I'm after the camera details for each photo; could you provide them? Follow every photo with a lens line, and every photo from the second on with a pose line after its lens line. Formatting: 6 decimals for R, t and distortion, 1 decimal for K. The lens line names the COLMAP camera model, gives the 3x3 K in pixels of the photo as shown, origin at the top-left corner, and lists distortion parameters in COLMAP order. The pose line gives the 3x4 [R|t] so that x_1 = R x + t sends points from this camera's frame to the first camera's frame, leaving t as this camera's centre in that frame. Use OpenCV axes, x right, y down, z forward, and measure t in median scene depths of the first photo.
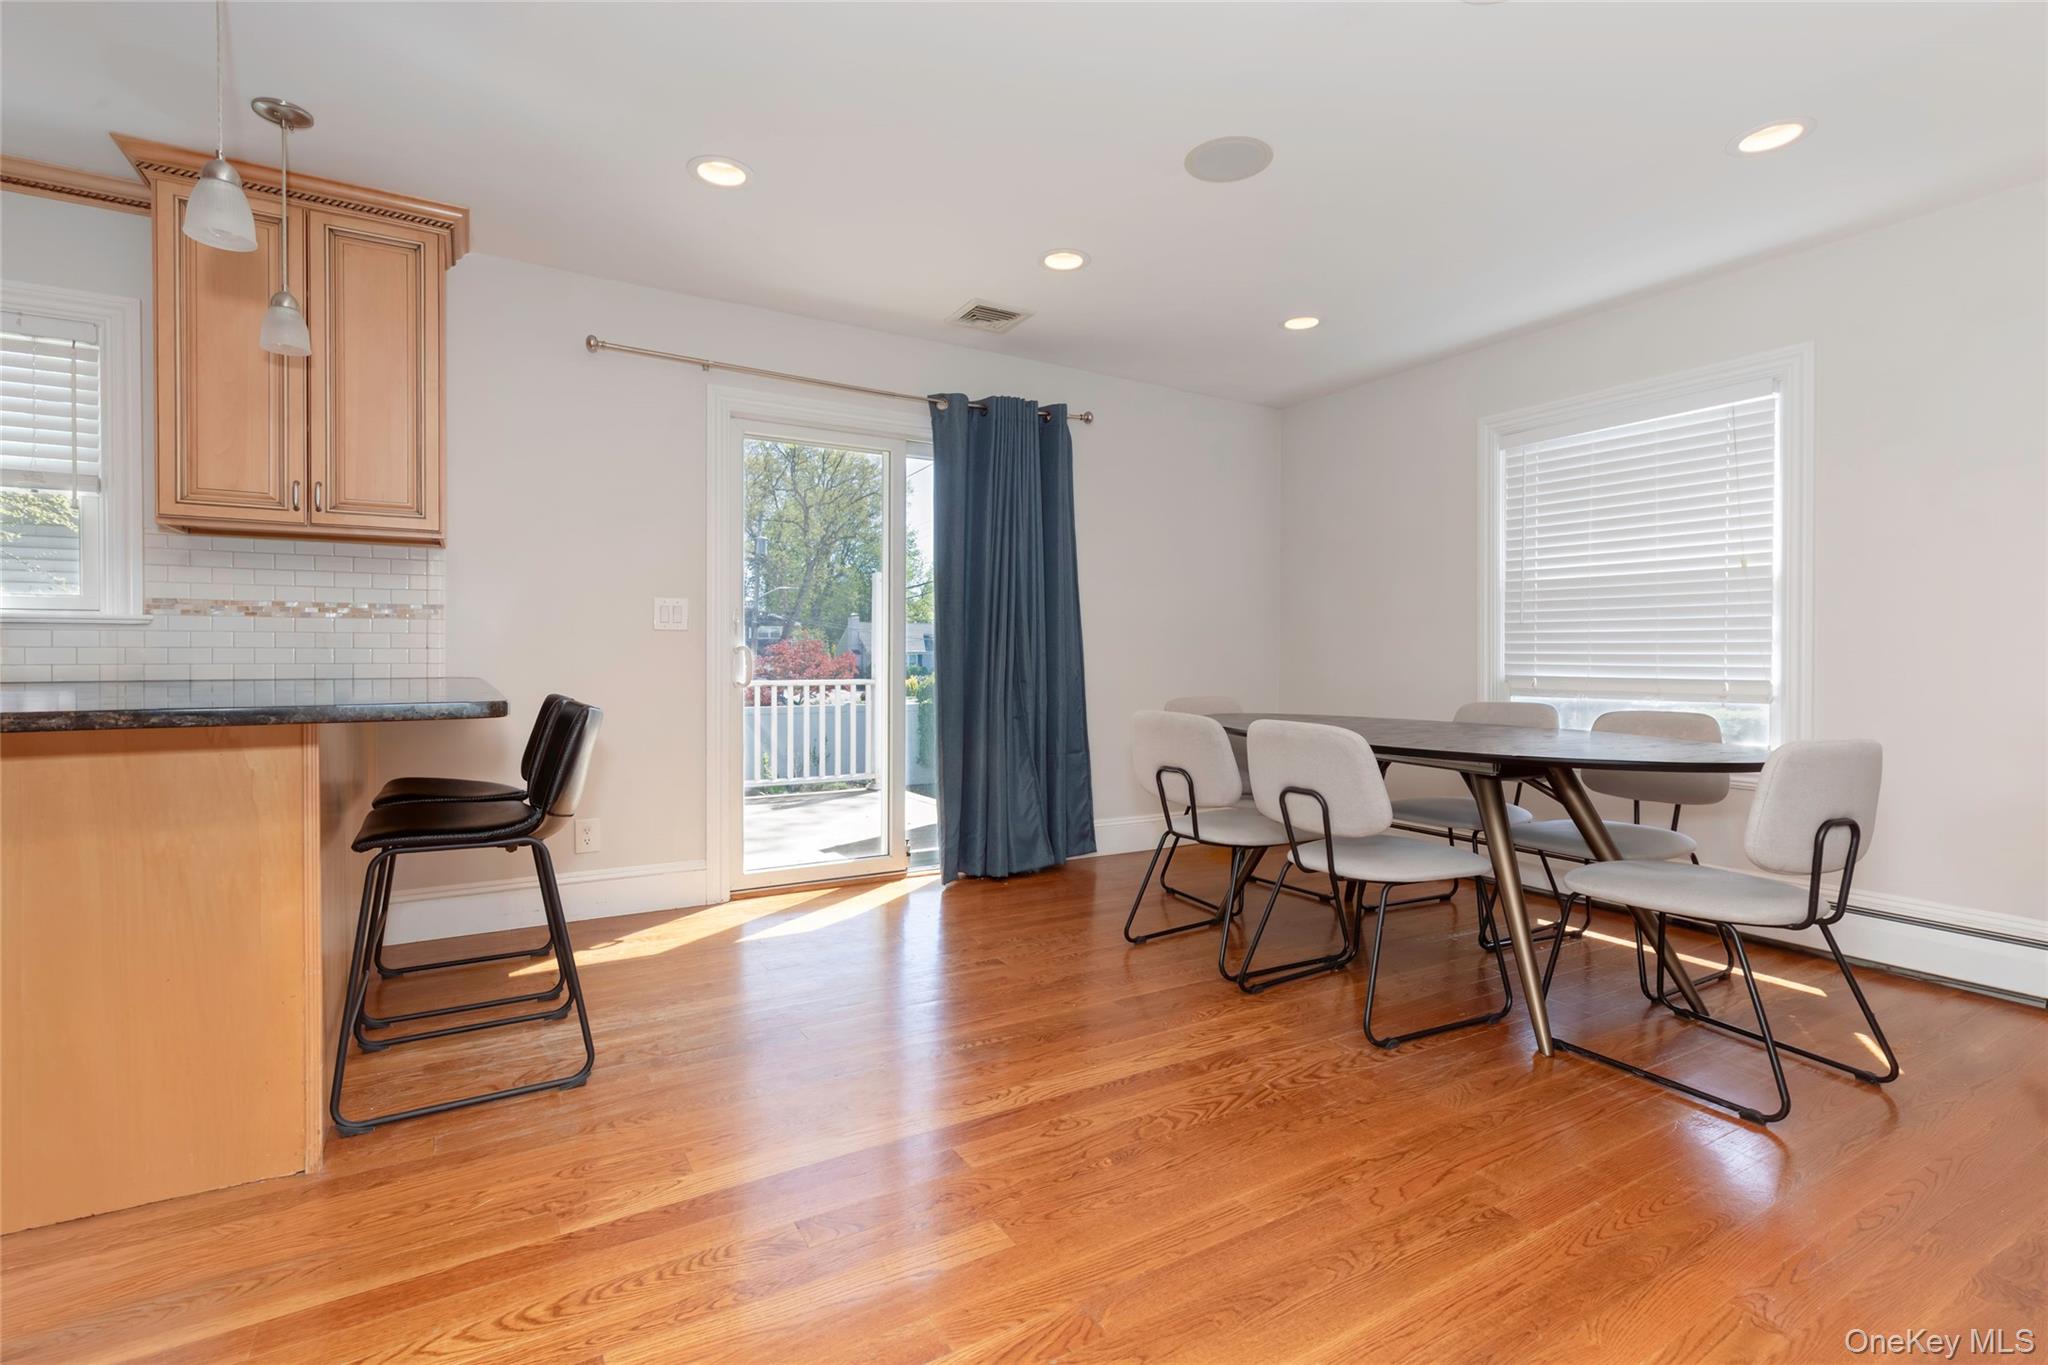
lens RADIAL K [[933.8, 0, 1026.0], [0, 933.8, 673.8], [0, 0, 1]] dist [-0.002588, 0.002282]
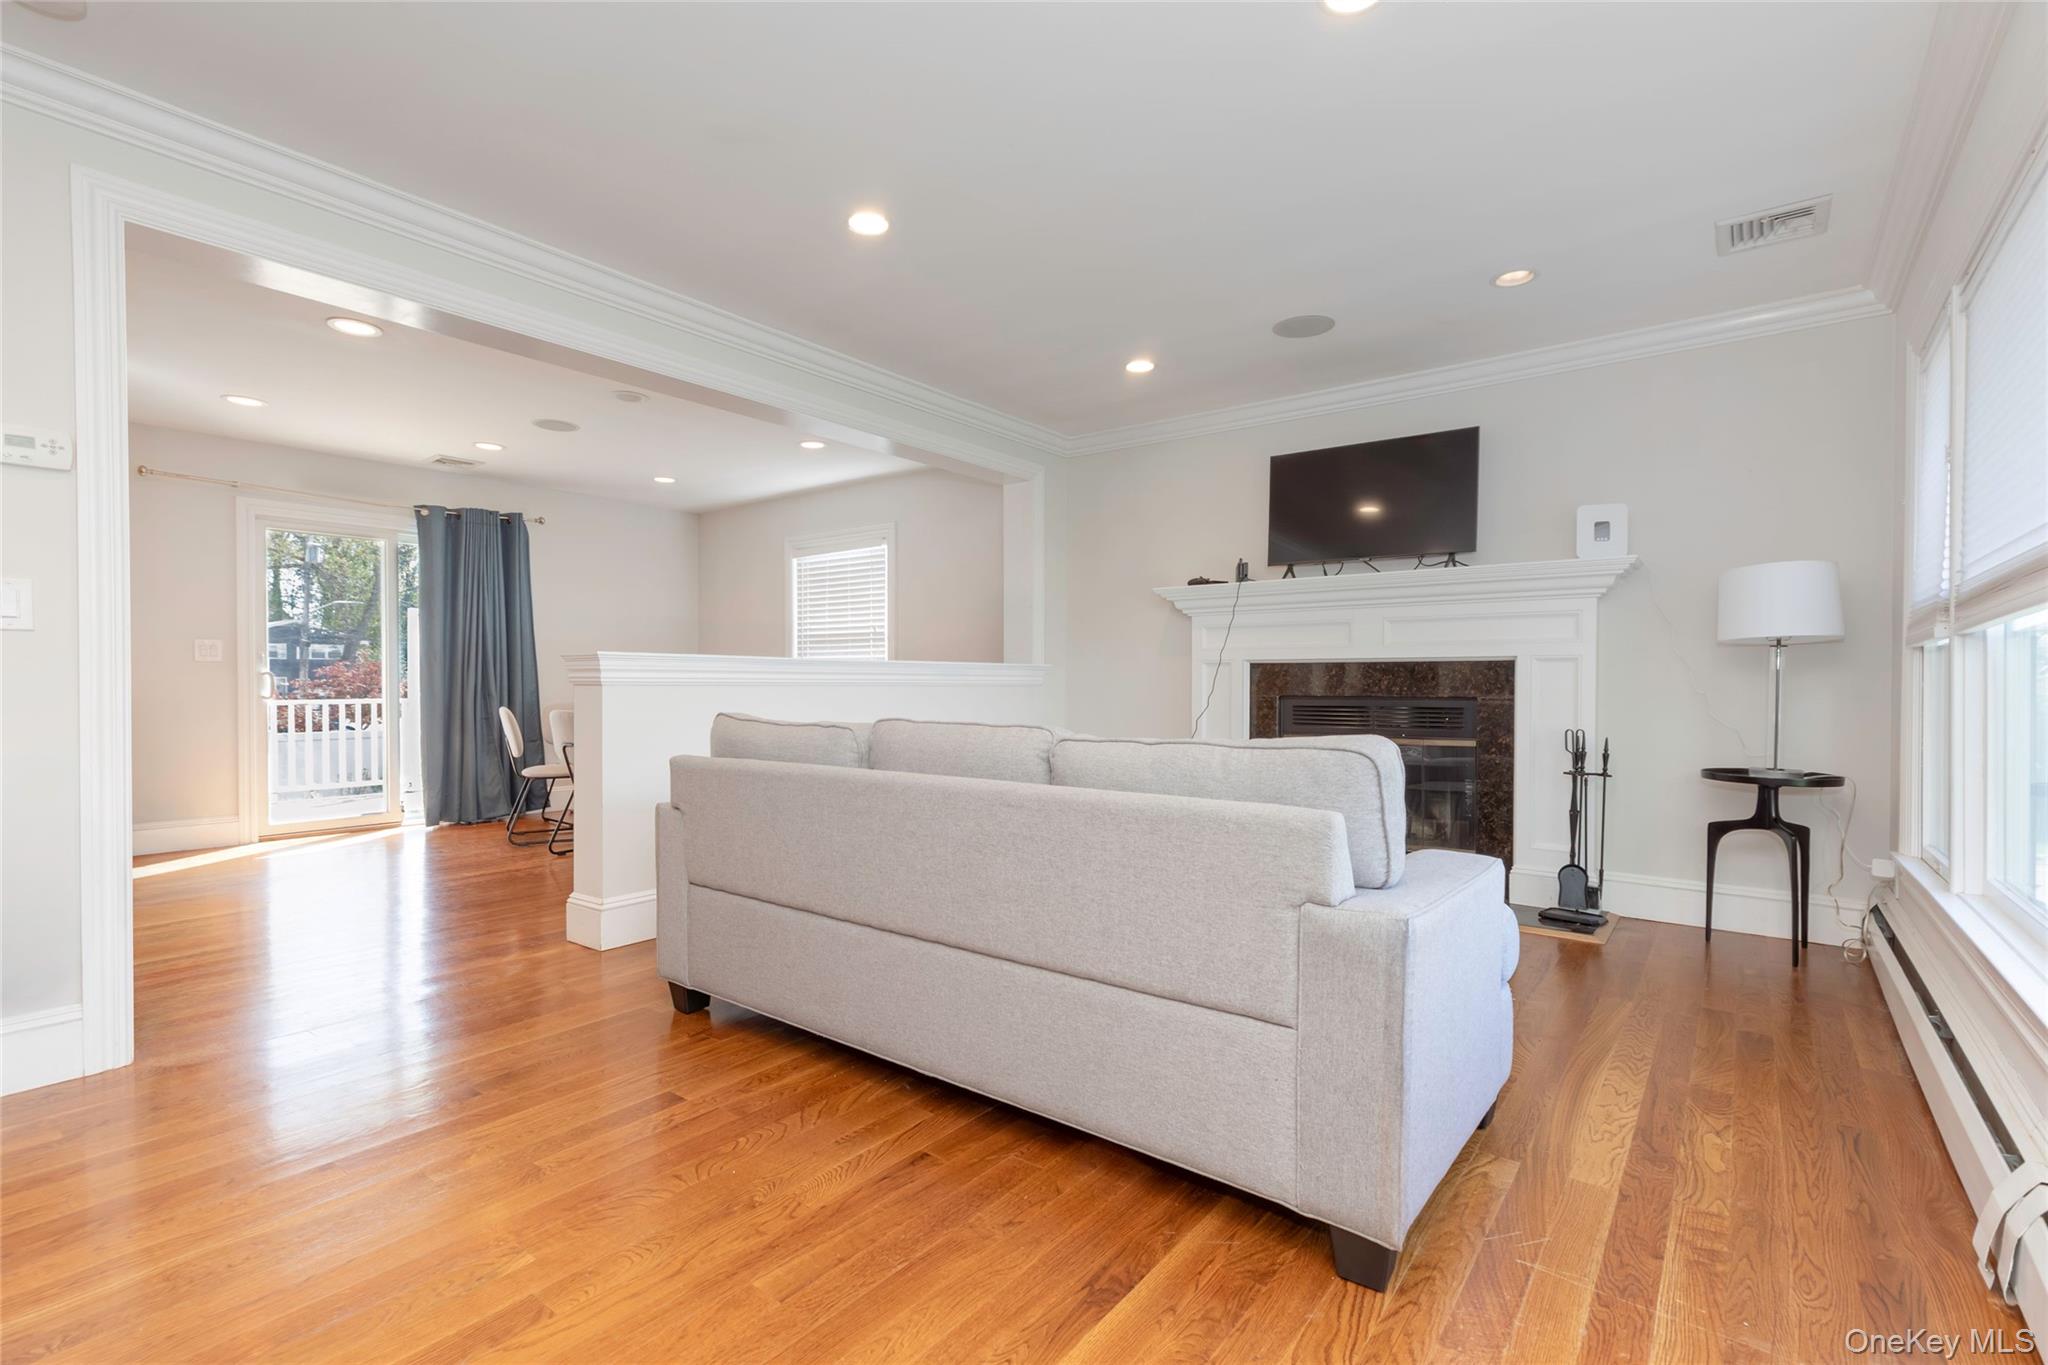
lens RADIAL K [[933.8, 0, 1006.7], [0, 933.8, 694.7], [0, 0, 1]] dist [-0.002588, 0.002282]
pose [[0.935655, -0.006988, 0.352848, 0.271790], [0.007771, 0.999969, -0.000803, 0.019966], [-0.352832, 0.003494, 0.935680, -0.795362]]
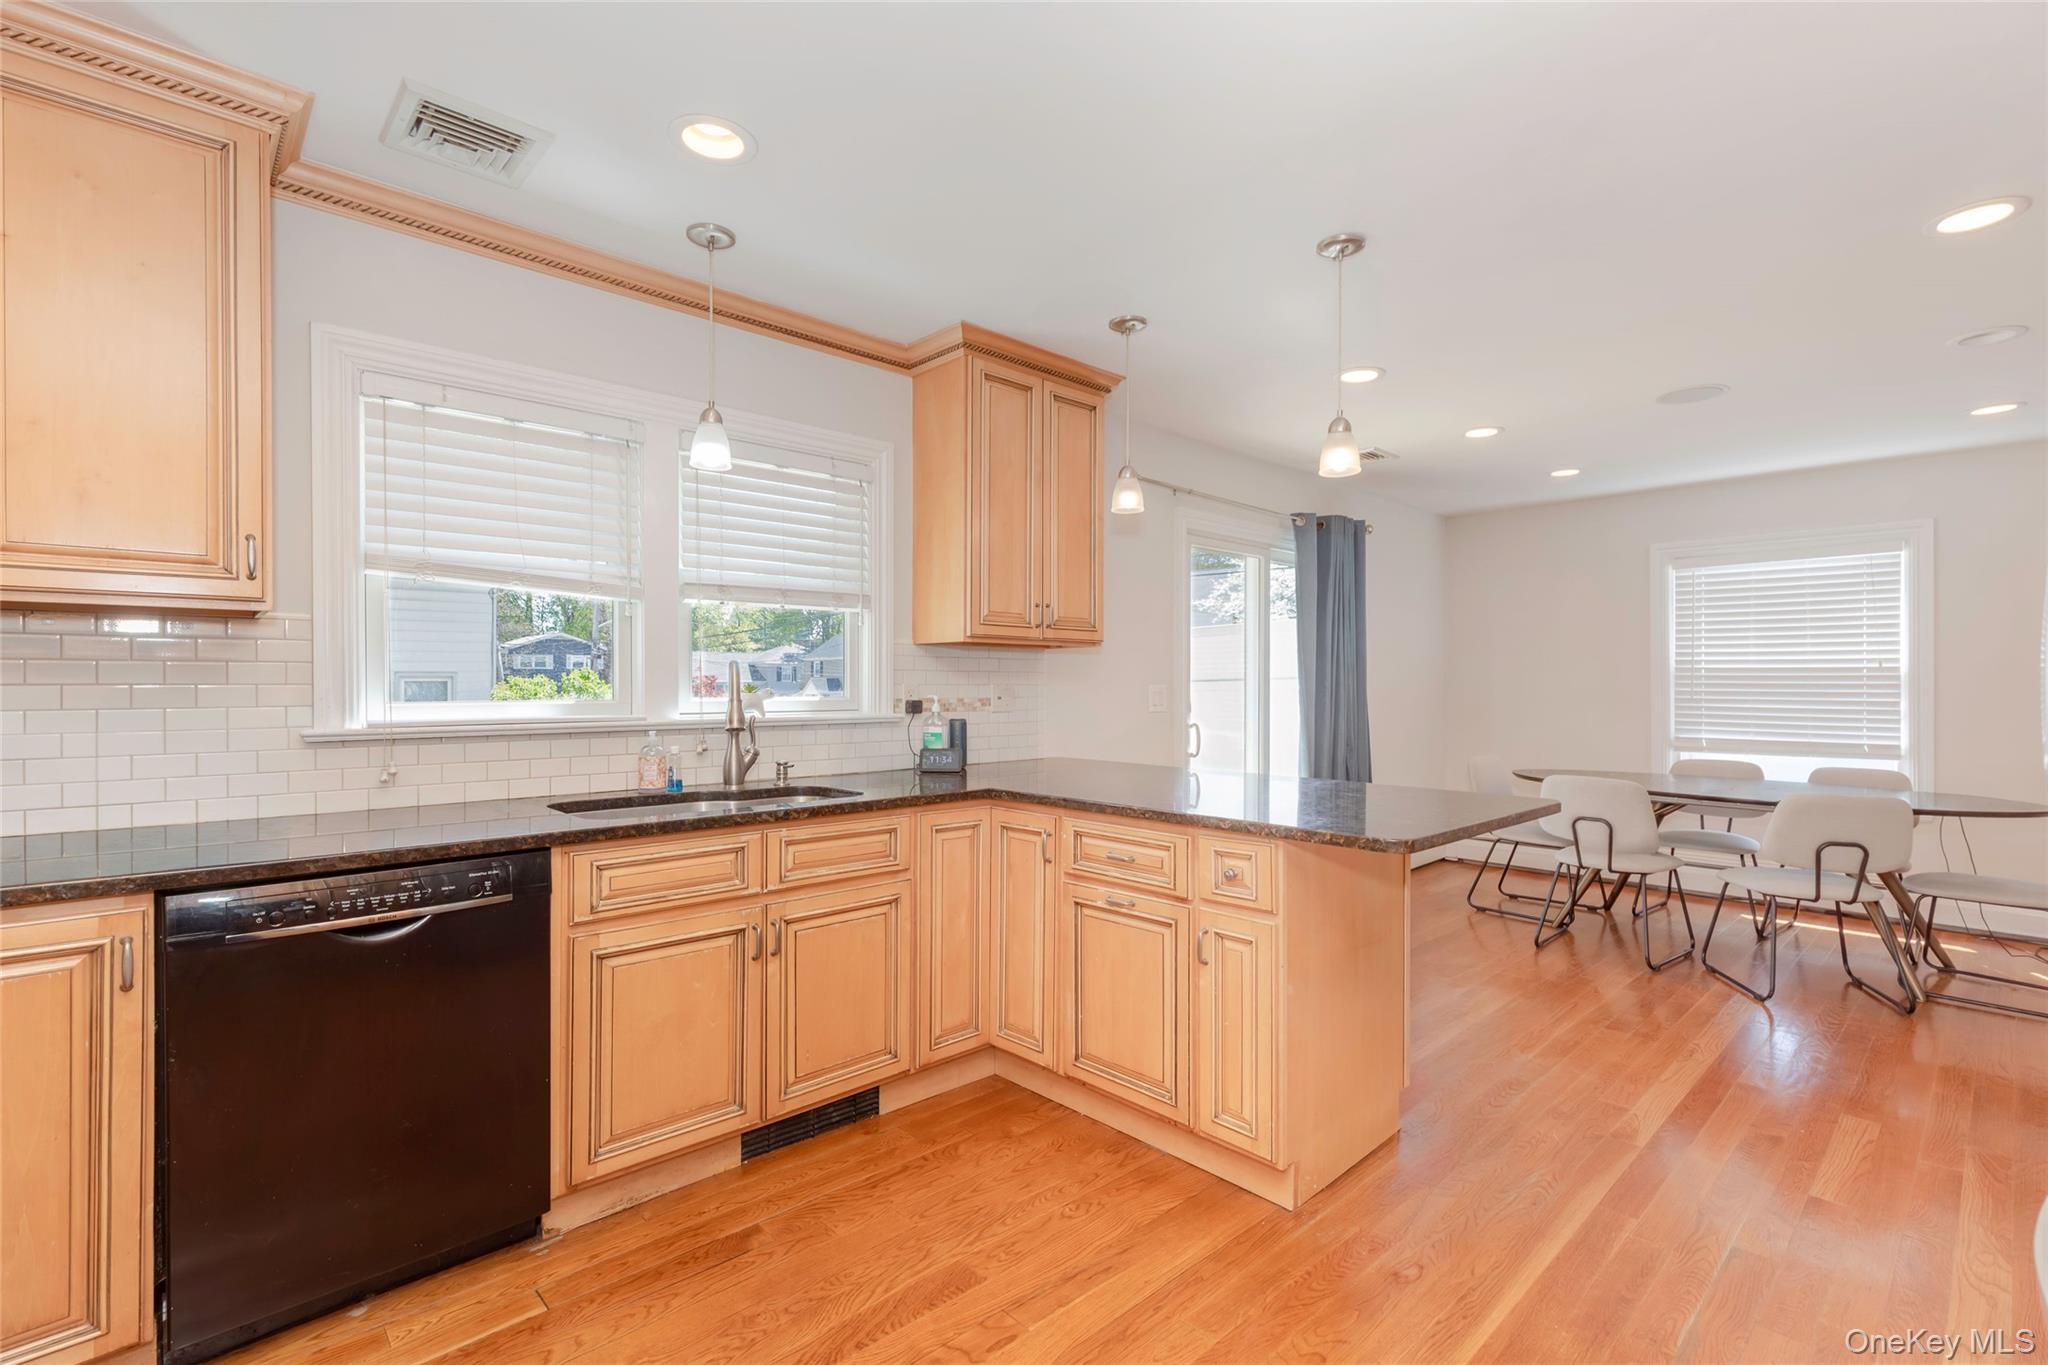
lens RADIAL K [[933.8, 0, 1011.0], [0, 933.8, 688.8], [0, 0, 1]] dist [-0.002588, 0.002282]
pose [[0.977392, -0.000388, 0.211437, -0.733669], [0.003029, 0.999921, -0.012167, -0.055853], [-0.211416, 0.012533, 0.977316, -0.116678]]
